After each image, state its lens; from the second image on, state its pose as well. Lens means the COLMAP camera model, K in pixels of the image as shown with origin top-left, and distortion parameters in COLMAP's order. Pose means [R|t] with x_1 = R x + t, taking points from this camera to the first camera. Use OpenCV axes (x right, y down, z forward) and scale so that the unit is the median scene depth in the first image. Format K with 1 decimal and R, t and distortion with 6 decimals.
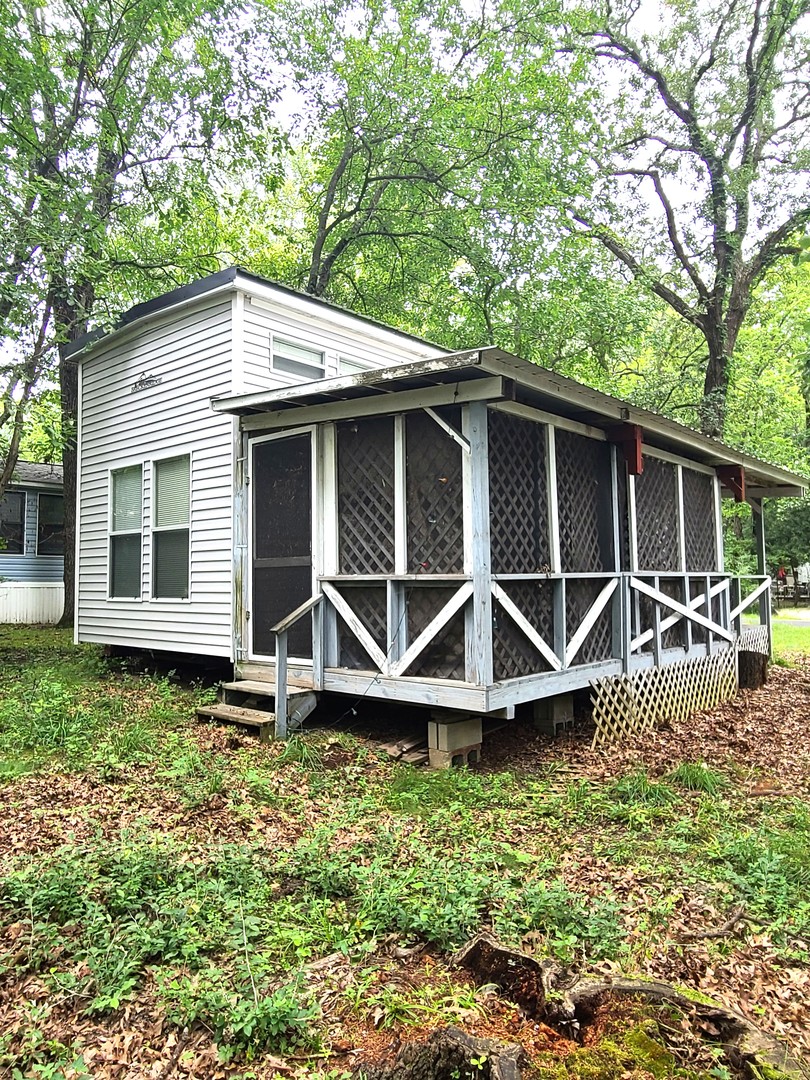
lens RADIAL K [[440.4, 0, 406.2], [0, 440.4, 540.2], [0, 0, 1]] dist [-0.002048, 0.001094]
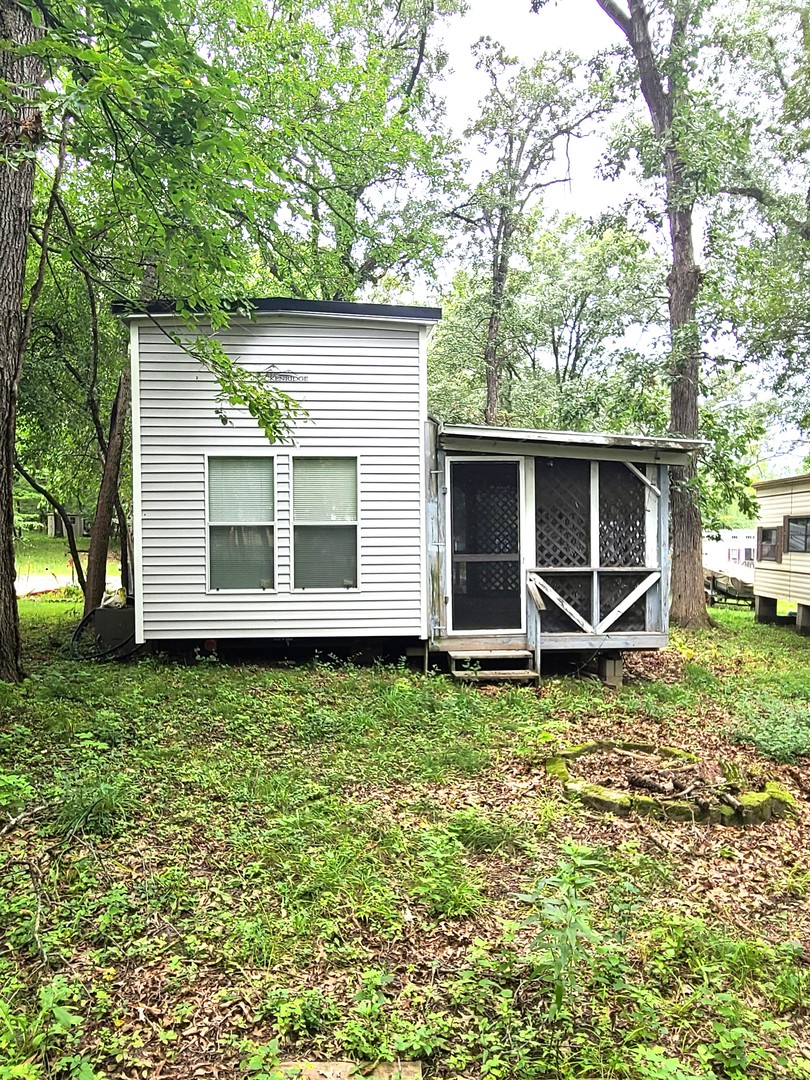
lens RADIAL K [[440.4, 0, 398.5], [0, 440.4, 543.8], [0, 0, 1]] dist [-0.002048, 0.001094]
pose [[0.903389, 0.016136, 0.428518, -0.990781], [-0.034839, 0.998750, 0.035839, -0.026631], [-0.427404, -0.047306, 0.902822, -0.054665]]
